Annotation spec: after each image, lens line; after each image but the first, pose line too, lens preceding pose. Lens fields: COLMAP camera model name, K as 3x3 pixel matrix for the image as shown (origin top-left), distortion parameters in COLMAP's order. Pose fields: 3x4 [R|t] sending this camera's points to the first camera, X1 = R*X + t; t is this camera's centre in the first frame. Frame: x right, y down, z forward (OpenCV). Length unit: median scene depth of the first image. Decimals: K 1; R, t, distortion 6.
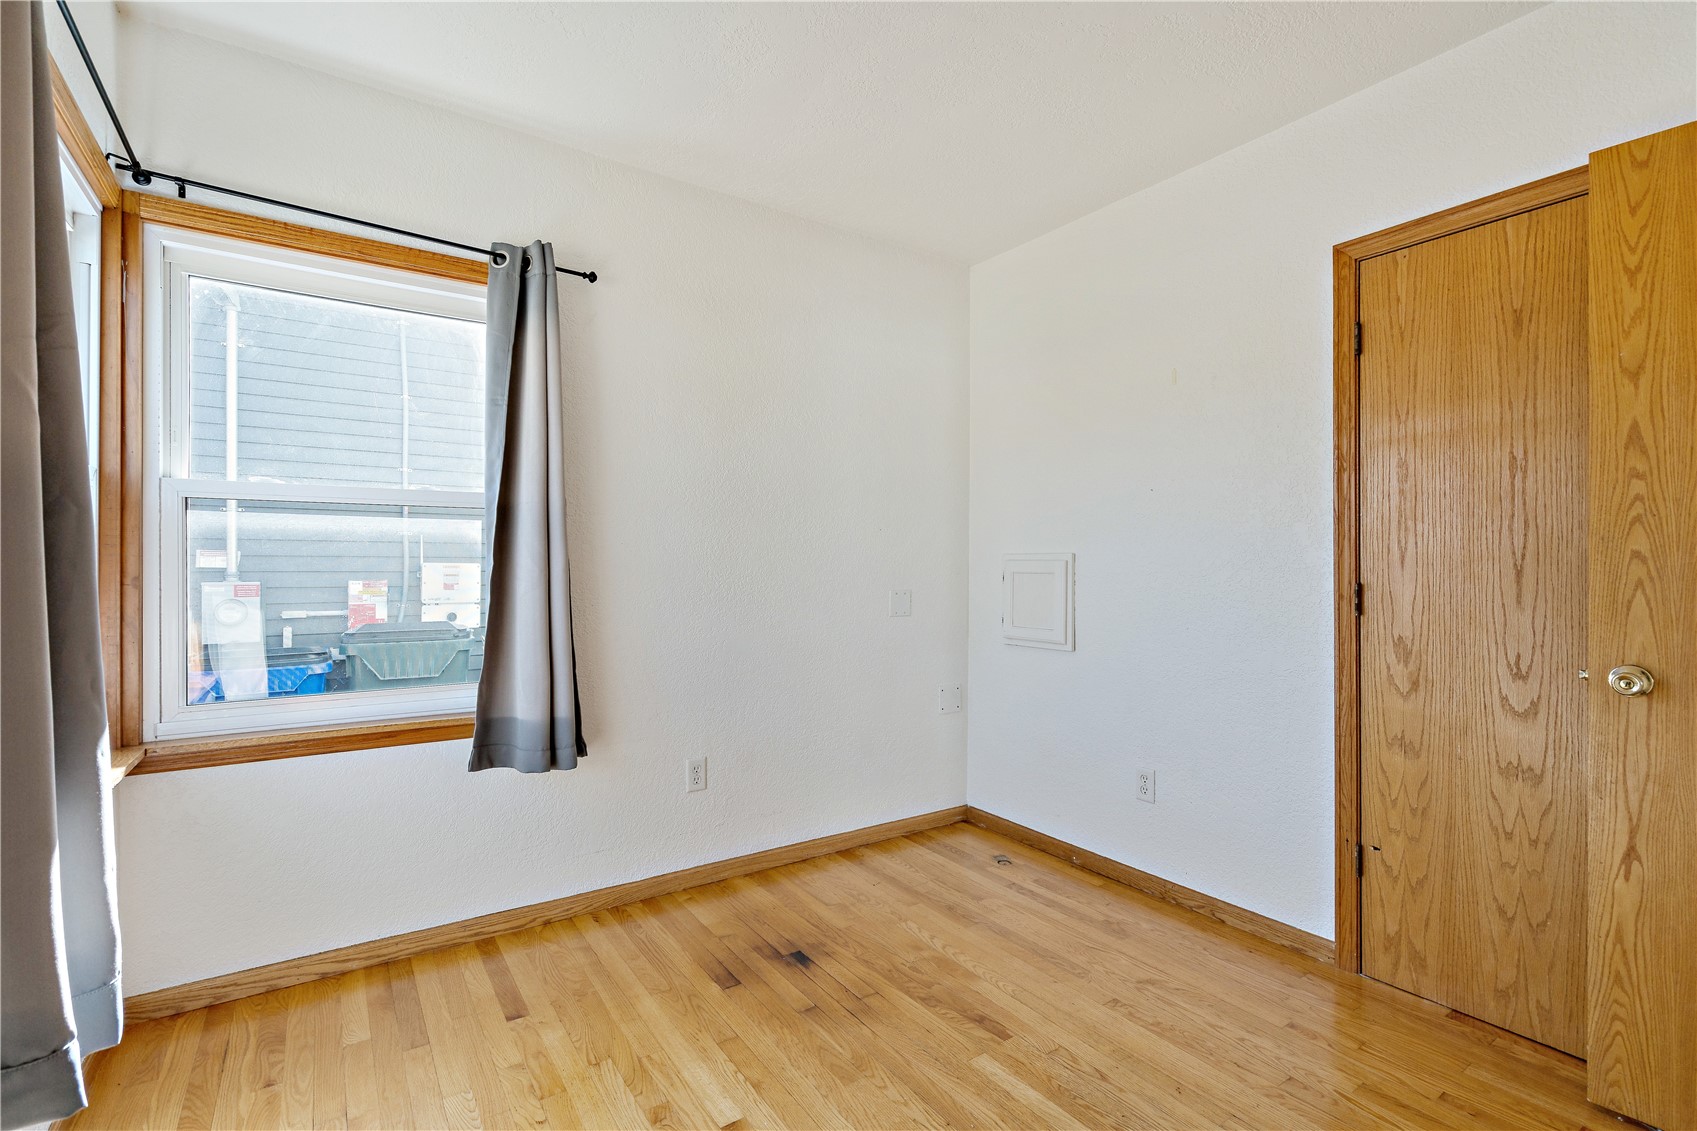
lens RADIAL K [[765.5, 0, 844.0], [0, 765.5, 570.7], [0, 0, 1]] dist [-0.003478, 0.000275]
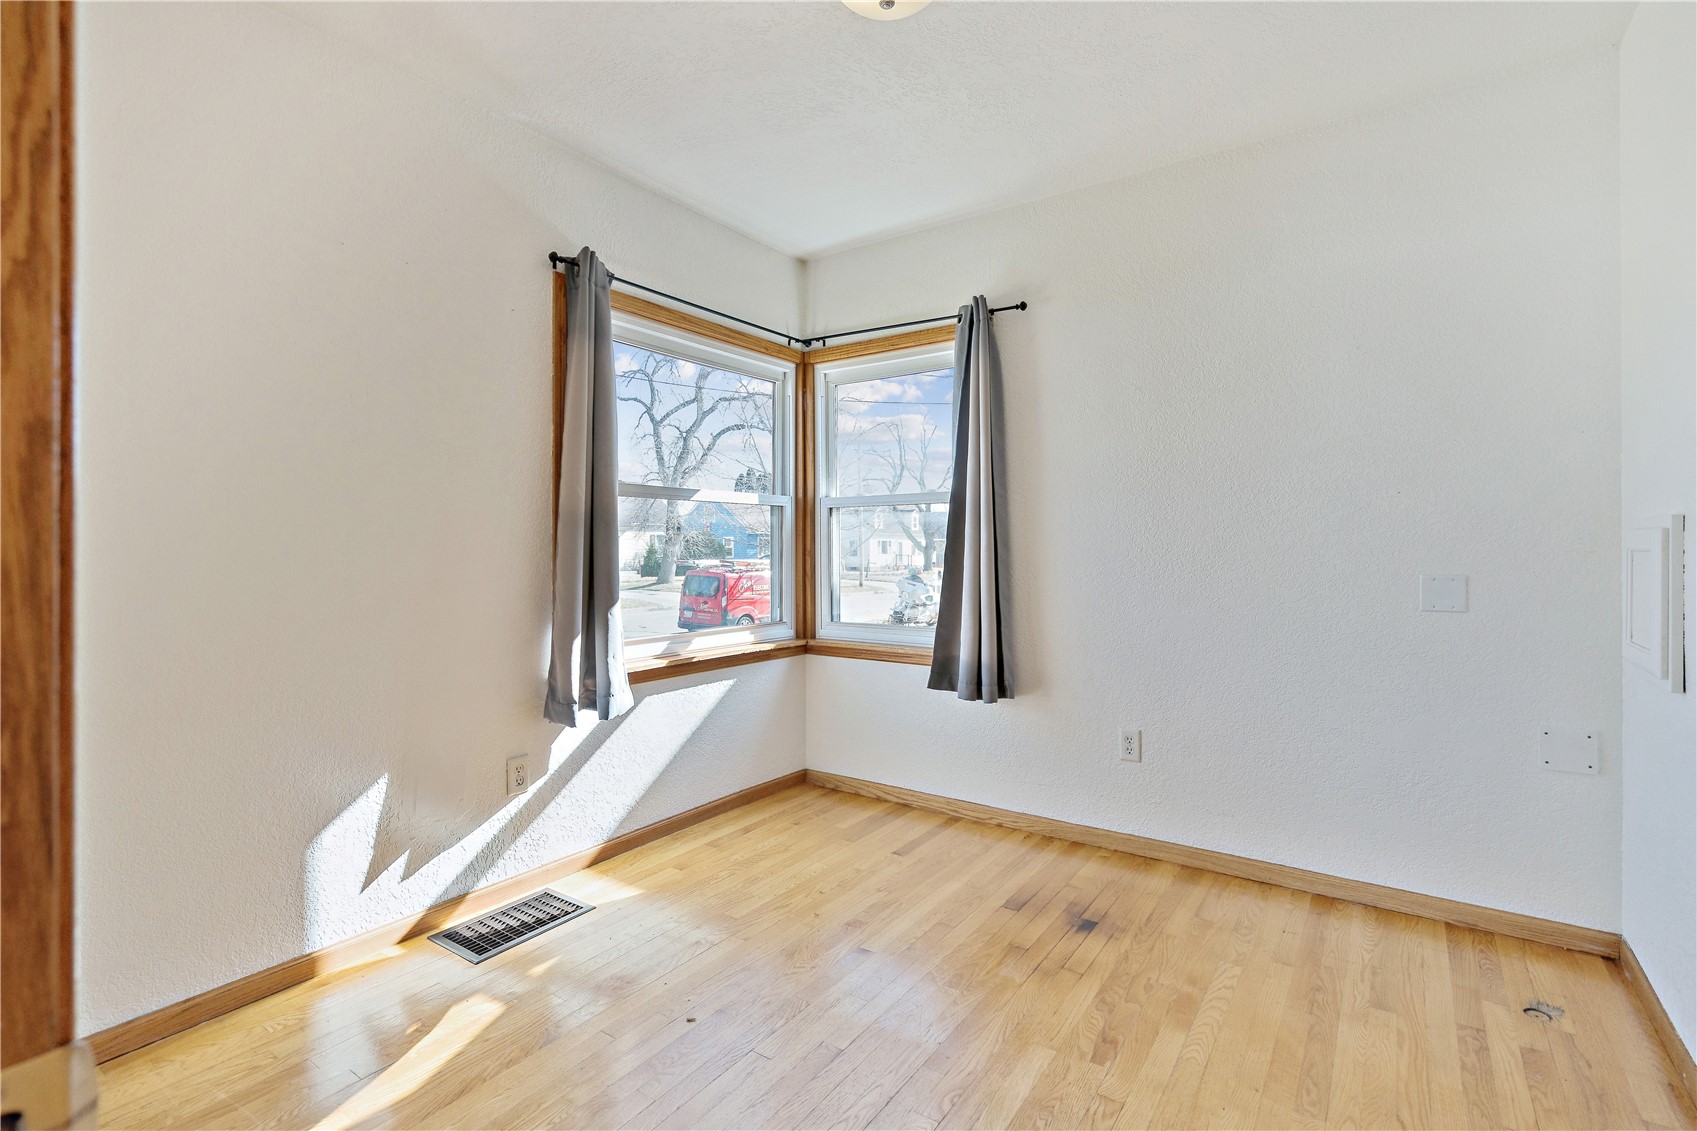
lens RADIAL K [[789.2, 0, 845.9], [0, 789.2, 549.6], [0, 0, 1]] dist [0.000230, 0.000307]
pose [[0.352899, 0.000317, -0.935661, 0.771830], [0.000897, 0.999999, 0.000677, 0.001360], [0.935661, -0.001078, 0.352898, 0.306647]]
